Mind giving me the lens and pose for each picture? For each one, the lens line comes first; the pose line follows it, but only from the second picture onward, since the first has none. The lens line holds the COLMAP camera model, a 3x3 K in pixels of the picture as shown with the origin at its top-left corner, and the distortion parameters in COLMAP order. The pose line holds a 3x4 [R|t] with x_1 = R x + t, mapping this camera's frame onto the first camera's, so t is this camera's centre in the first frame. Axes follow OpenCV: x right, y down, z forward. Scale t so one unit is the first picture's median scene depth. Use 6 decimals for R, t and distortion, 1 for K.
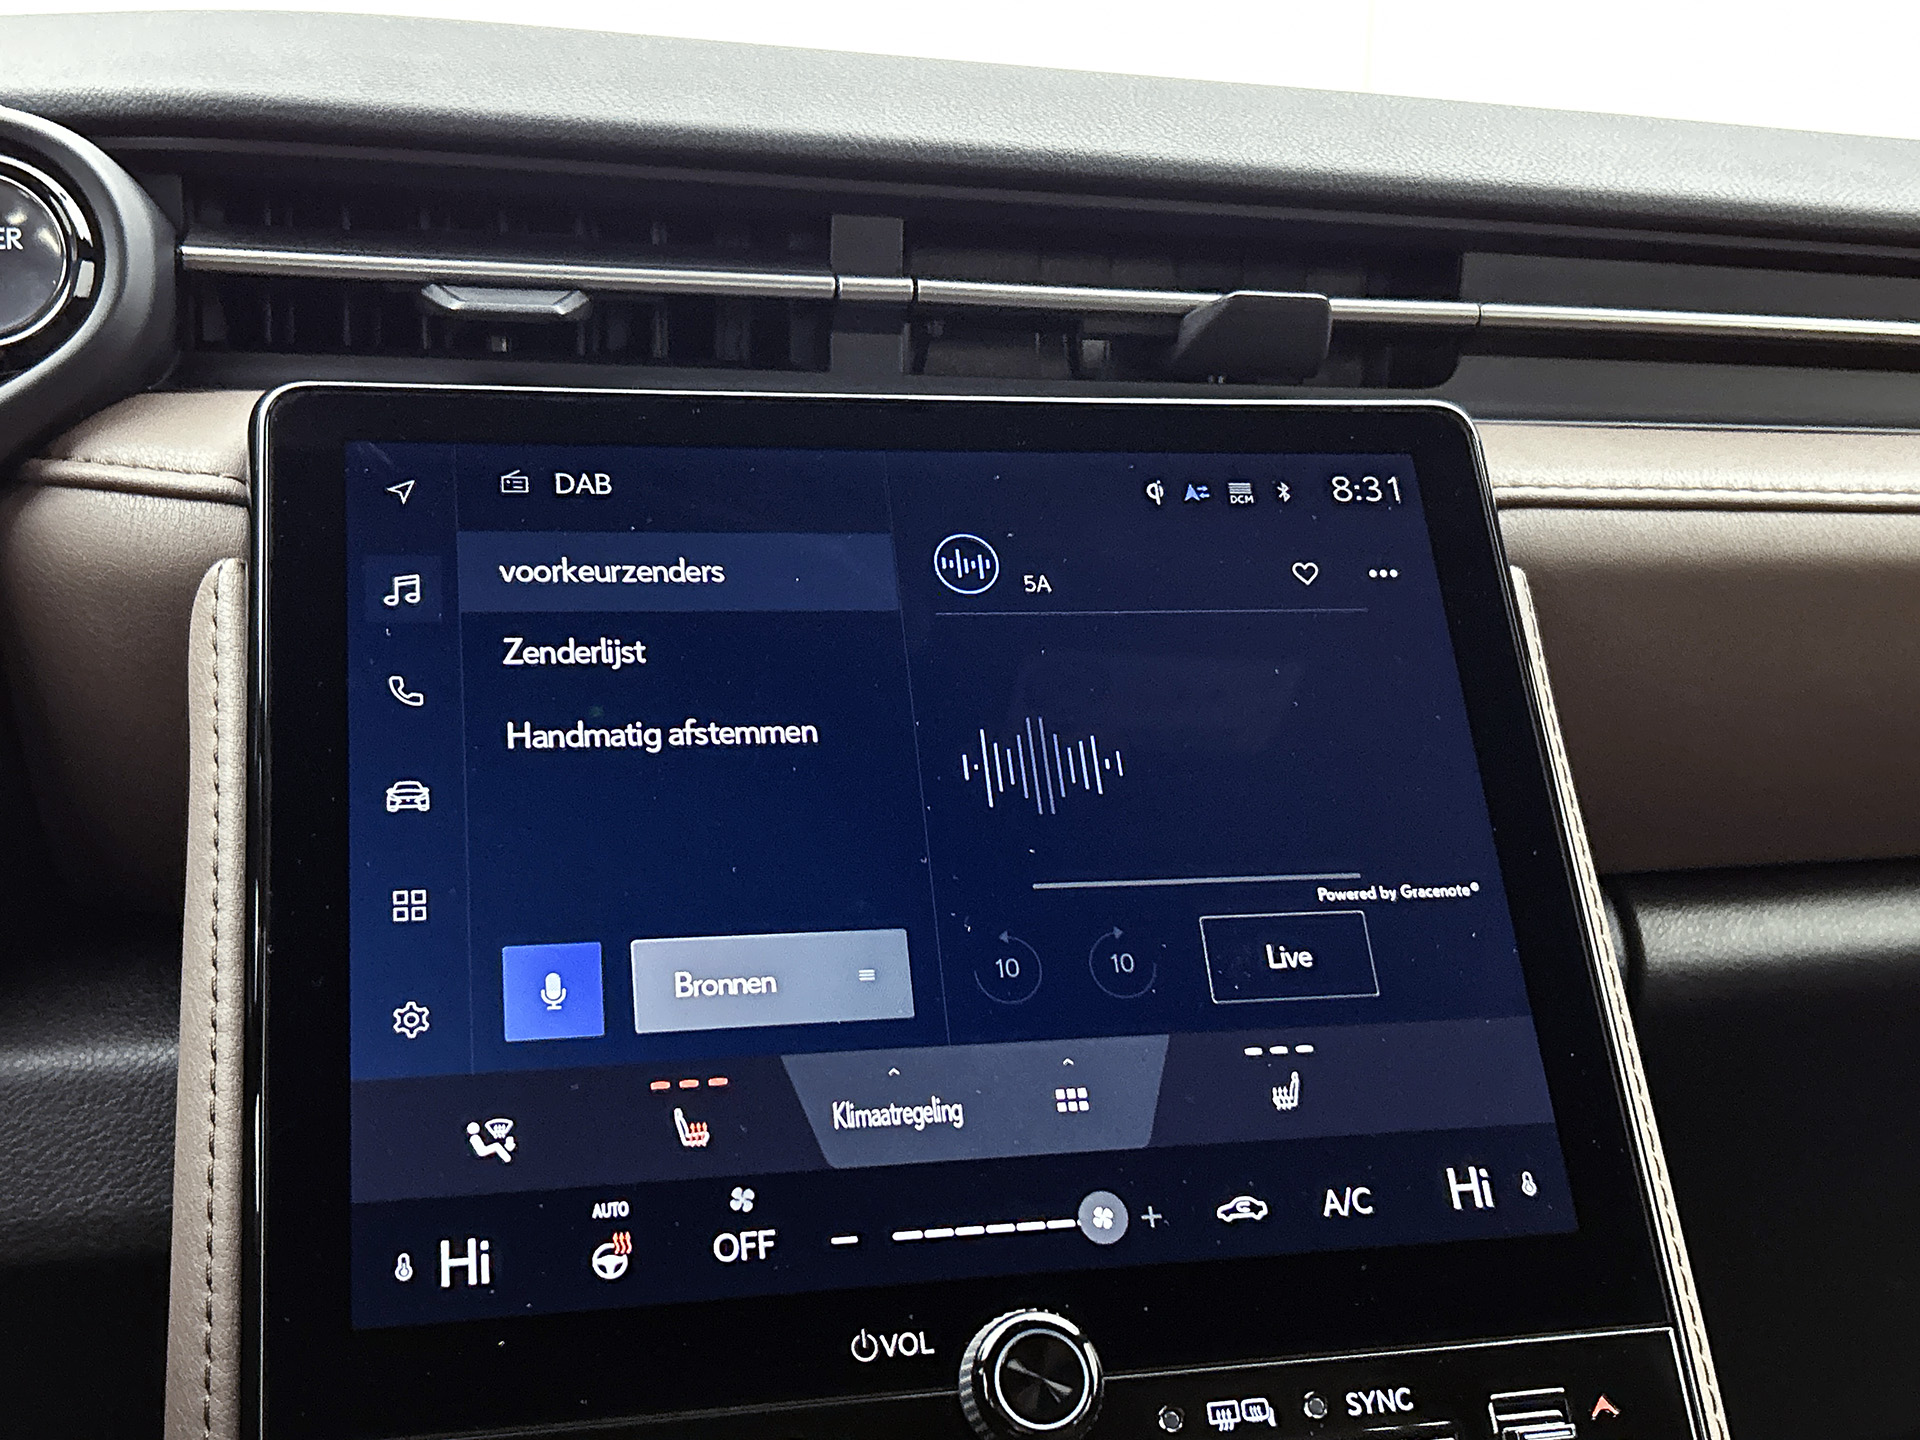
lens RADIAL K [[2200.1, 0, 960.5], [0, 2200.1, 718.6], [0, 0, 1]] dist [0.031155, 0.000000]
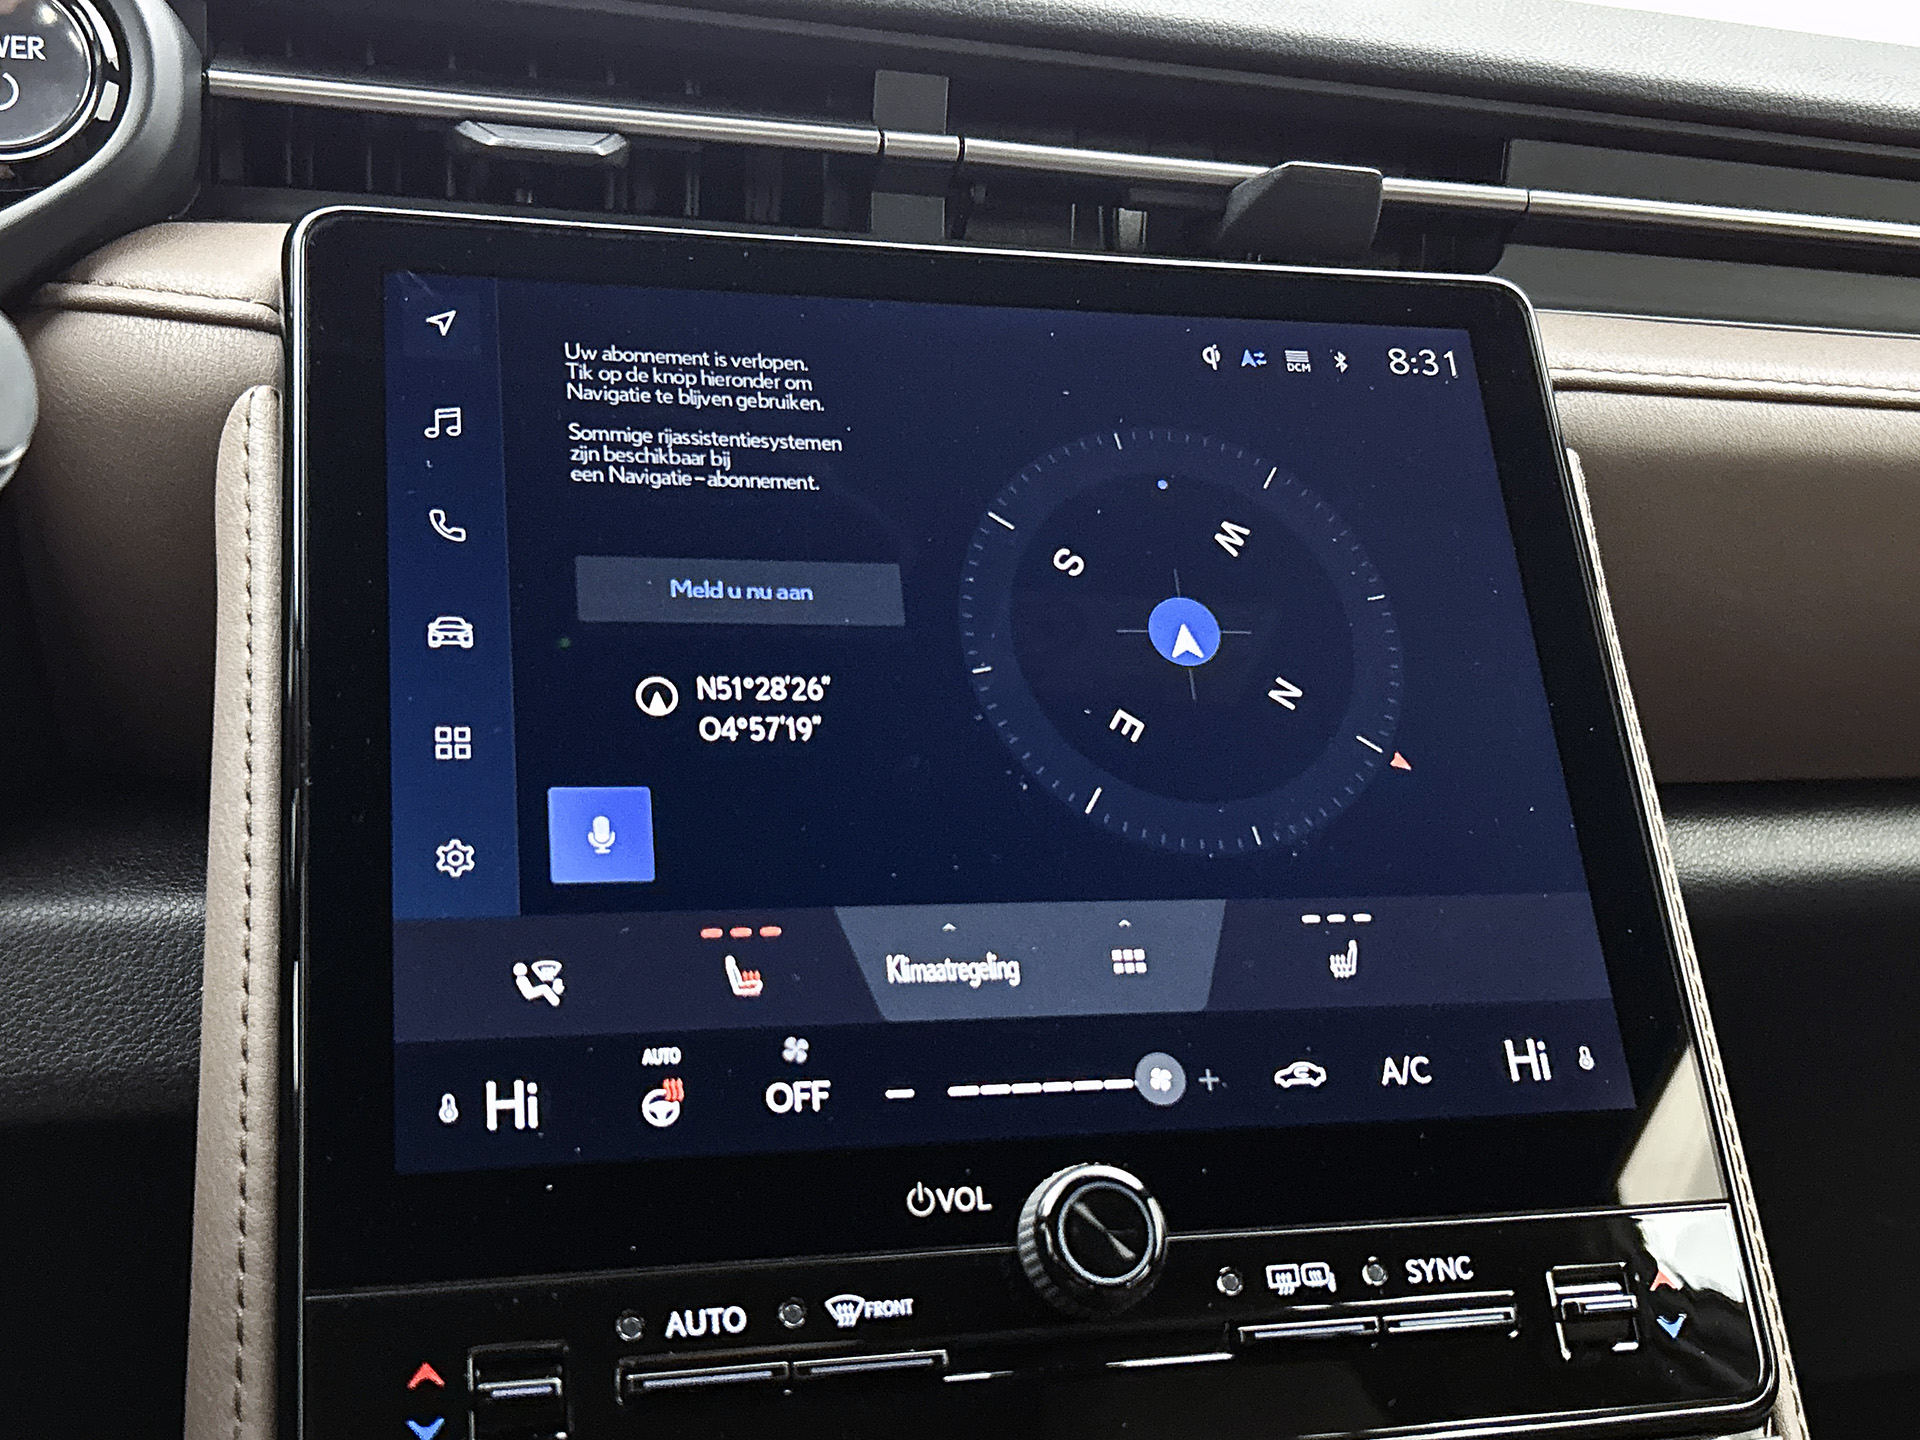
lens RADIAL K [[2200.1, 0, 953.5], [0, 2200.1, 734.9], [0, 0, 1]] dist [0.031155, 0.000000]
pose [[0.999150, 0.022207, 0.034732, -0.064737], [-0.022602, 0.999684, 0.011032, 0.065735], [-0.034476, -0.011808, 0.999336, 0.030833]]
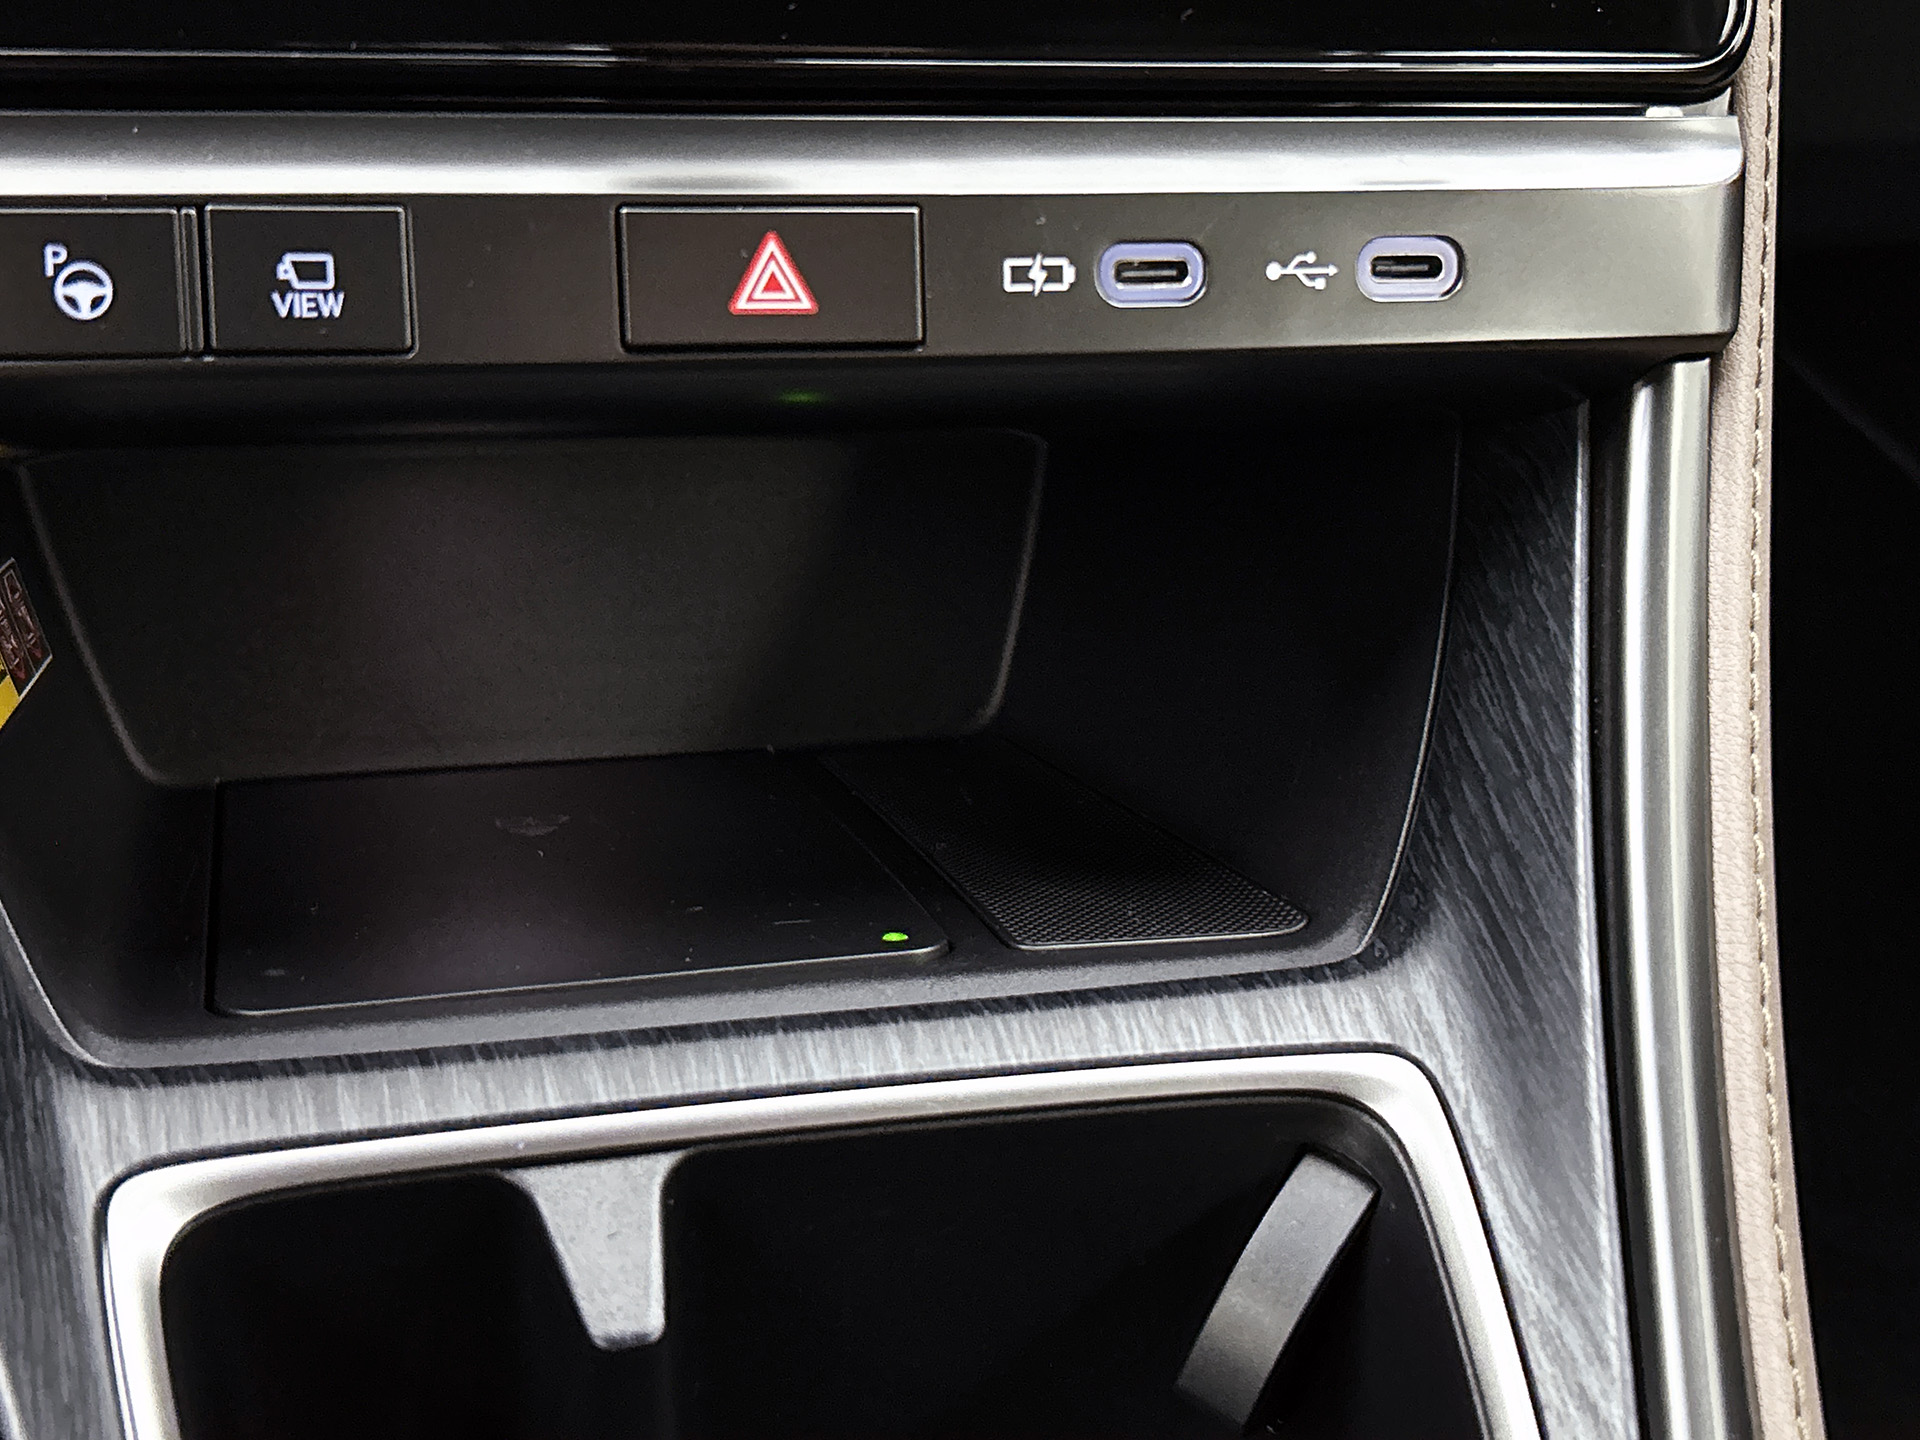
lens RADIAL K [[2352.9, 0, 968.8], [0, 2352.9, 727.1], [0, 0, 1]] dist [0.092623, 0.000000]
pose [[0.996048, 0.081721, 0.034778, 0.088964], [-0.088207, 0.864570, 0.494711, 0.192683], [0.010360, -0.495823, 0.868362, 0.230852]]
